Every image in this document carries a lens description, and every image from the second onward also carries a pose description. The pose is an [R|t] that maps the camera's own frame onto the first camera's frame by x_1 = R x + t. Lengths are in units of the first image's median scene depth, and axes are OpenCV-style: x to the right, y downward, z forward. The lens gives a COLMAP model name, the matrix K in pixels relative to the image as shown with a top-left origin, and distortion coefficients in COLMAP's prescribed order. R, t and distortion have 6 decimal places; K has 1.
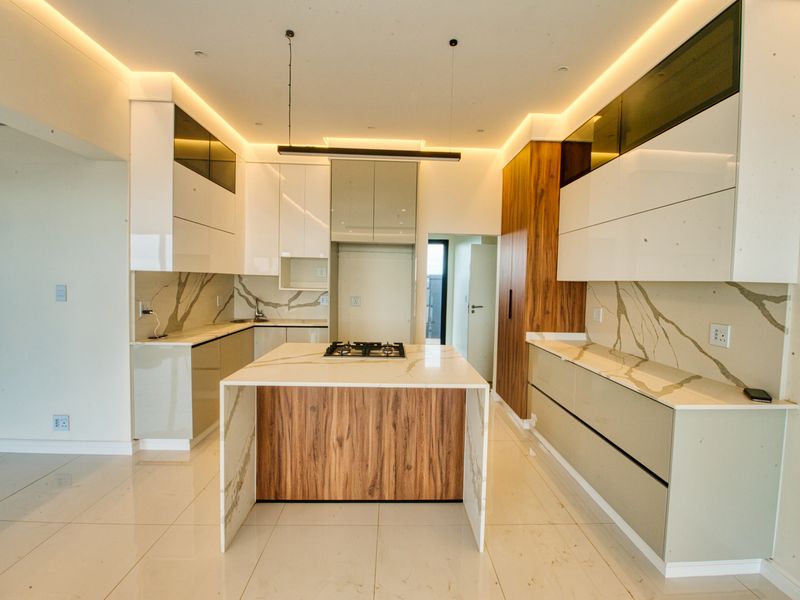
lens RADIAL K [[382.7, 0, 400.0], [0, 382.7, 300.0], [0, 0, 1]] dist [-0.003220, -0.000587]
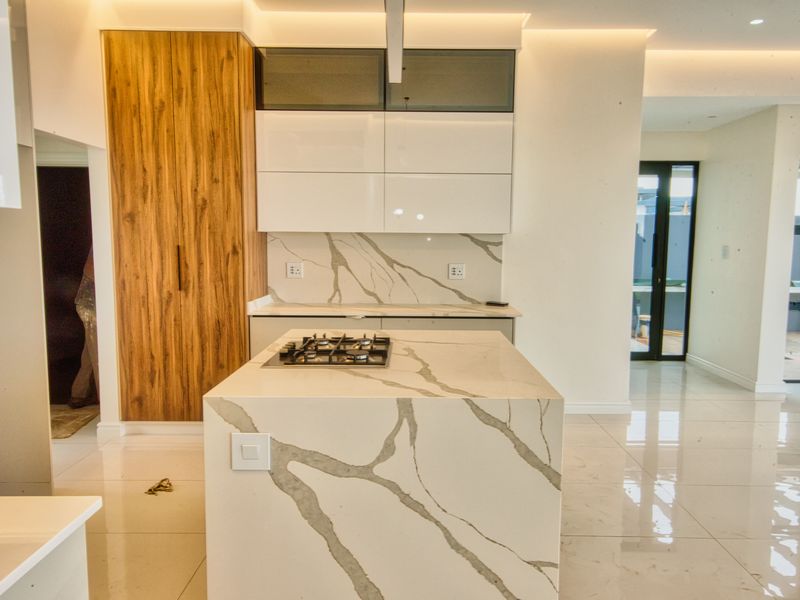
lens RADIAL K [[550.1, 0, 400.0], [0, 550.1, 300.0], [0, 0, 1]] dist [0.000473, 0.000217]
pose [[0.036240, -0.124919, 0.991505, -0.937892], [0.044884, 0.991359, 0.123260, -0.049343], [-0.998335, 0.040036, 0.041534, 0.887814]]
